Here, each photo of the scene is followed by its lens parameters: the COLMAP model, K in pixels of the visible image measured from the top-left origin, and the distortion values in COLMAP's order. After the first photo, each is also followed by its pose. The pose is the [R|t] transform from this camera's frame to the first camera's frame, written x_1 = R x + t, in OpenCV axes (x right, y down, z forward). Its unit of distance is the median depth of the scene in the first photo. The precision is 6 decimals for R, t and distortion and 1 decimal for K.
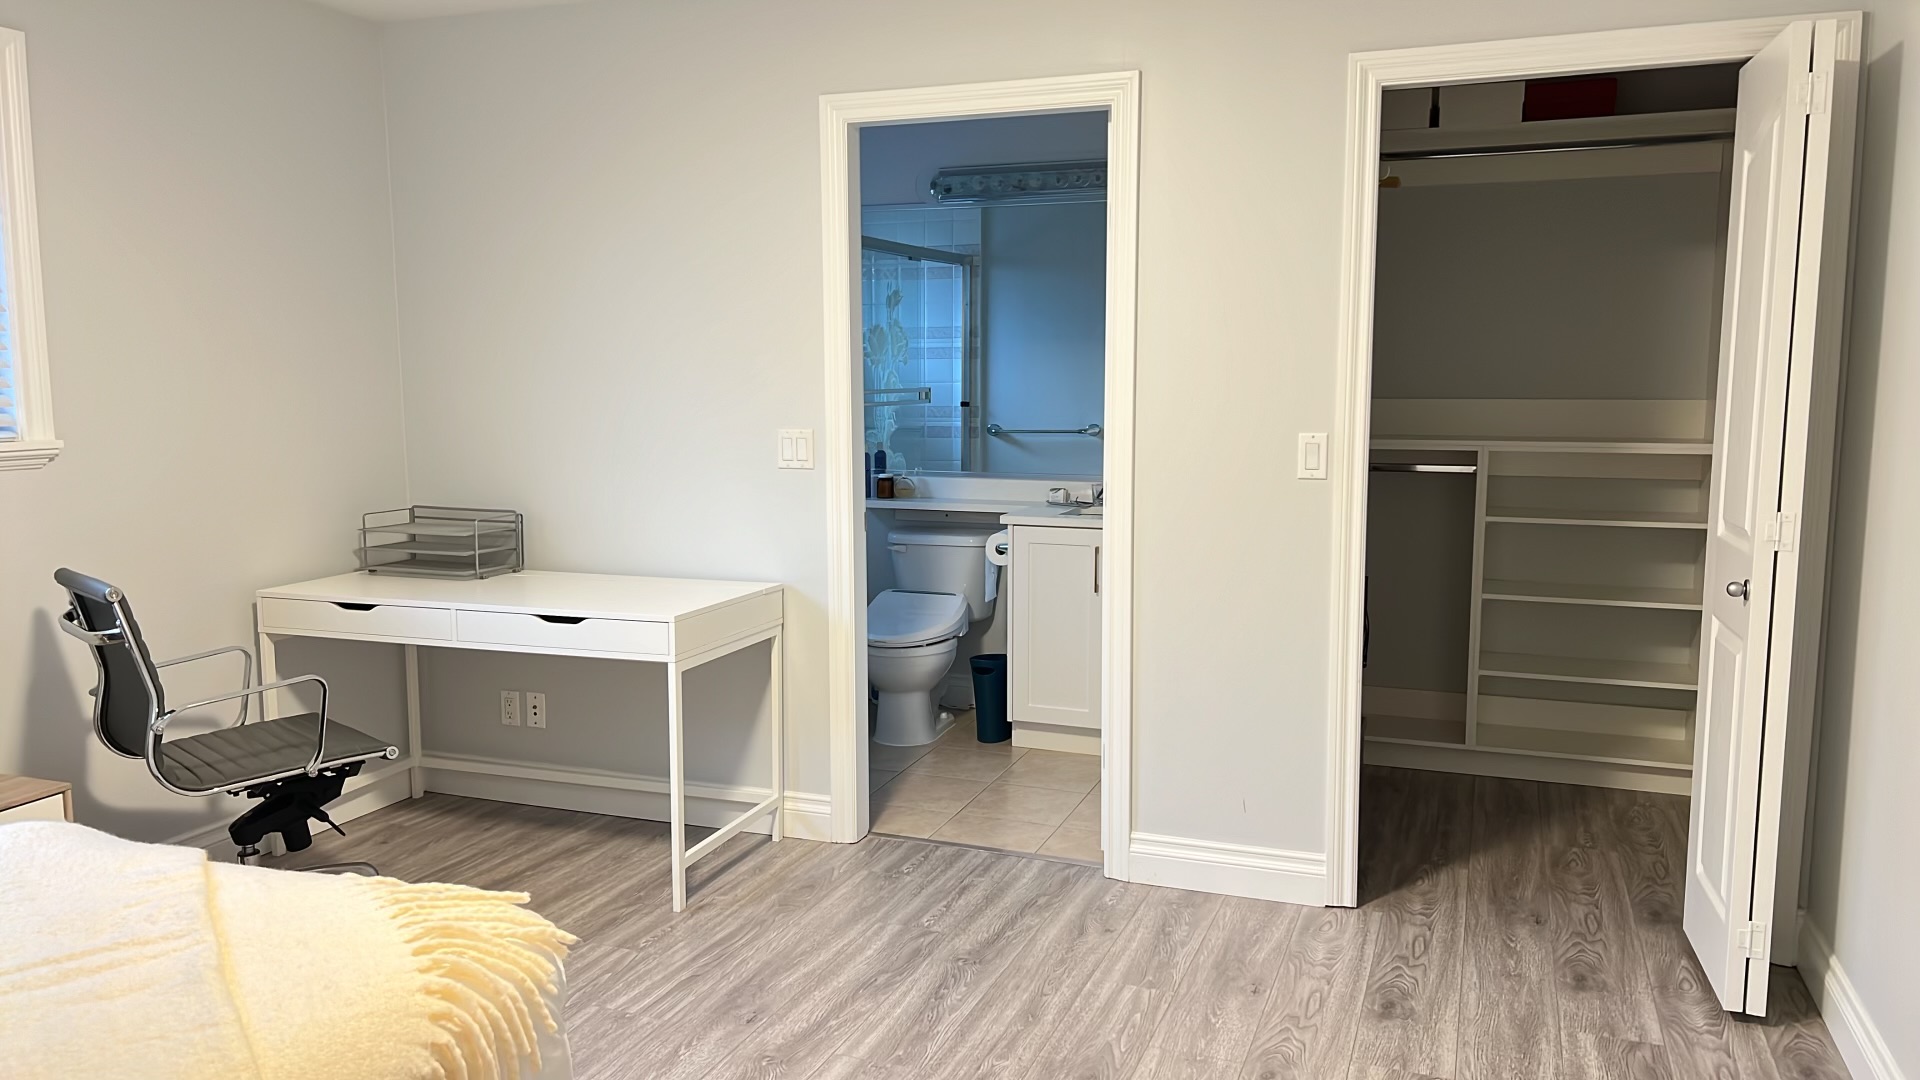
lens RADIAL K [[1419.6, 0, 955.5], [0, 1419.6, 542.4], [0, 0, 1]] dist [0.015777, 0.009751]
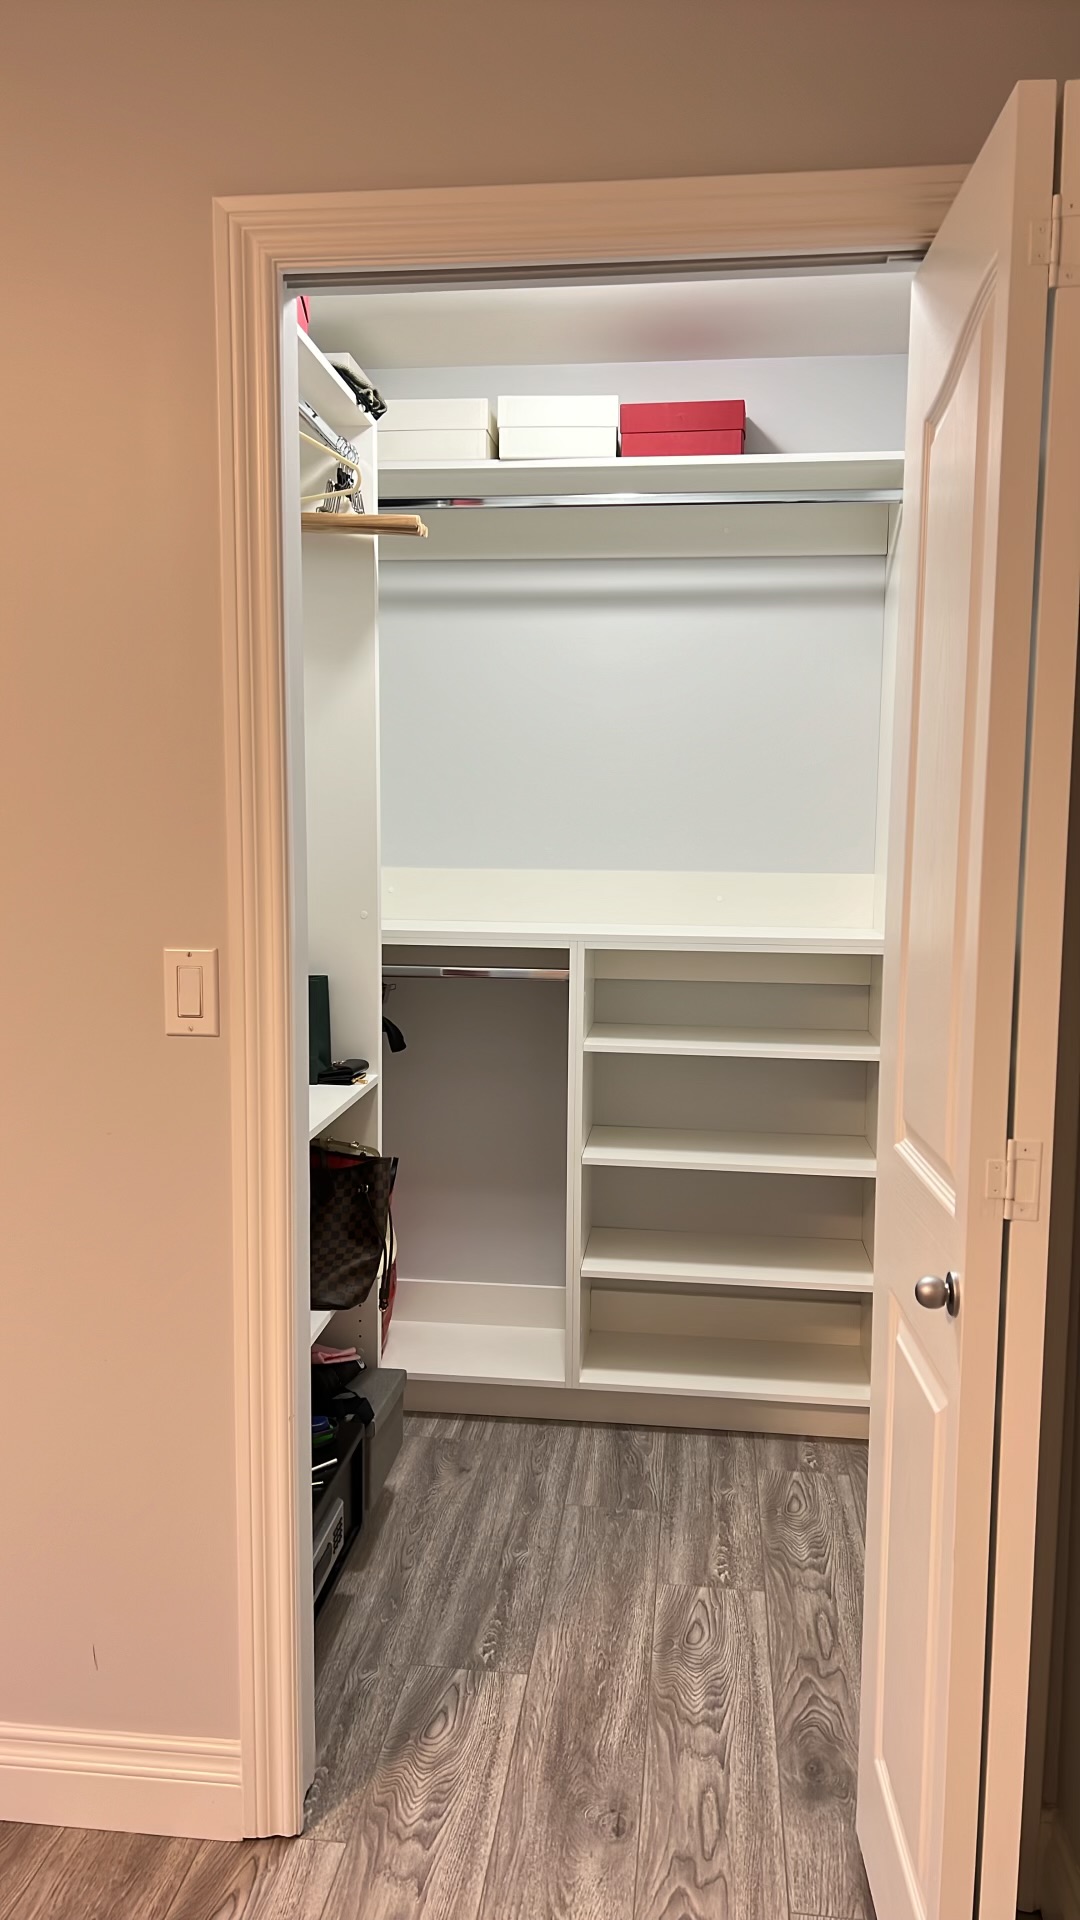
lens RADIAL K [[1419.6, 0, 543.8], [0, 1419.6, 962.9], [0, 0, 1]] dist [0.015777, 0.009751]
pose [[0.969277, -0.013666, 0.245593, 0.240469], [0.017973, 0.999721, -0.015303, -0.058888], [-0.245315, 0.019247, 0.969252, 0.448390]]
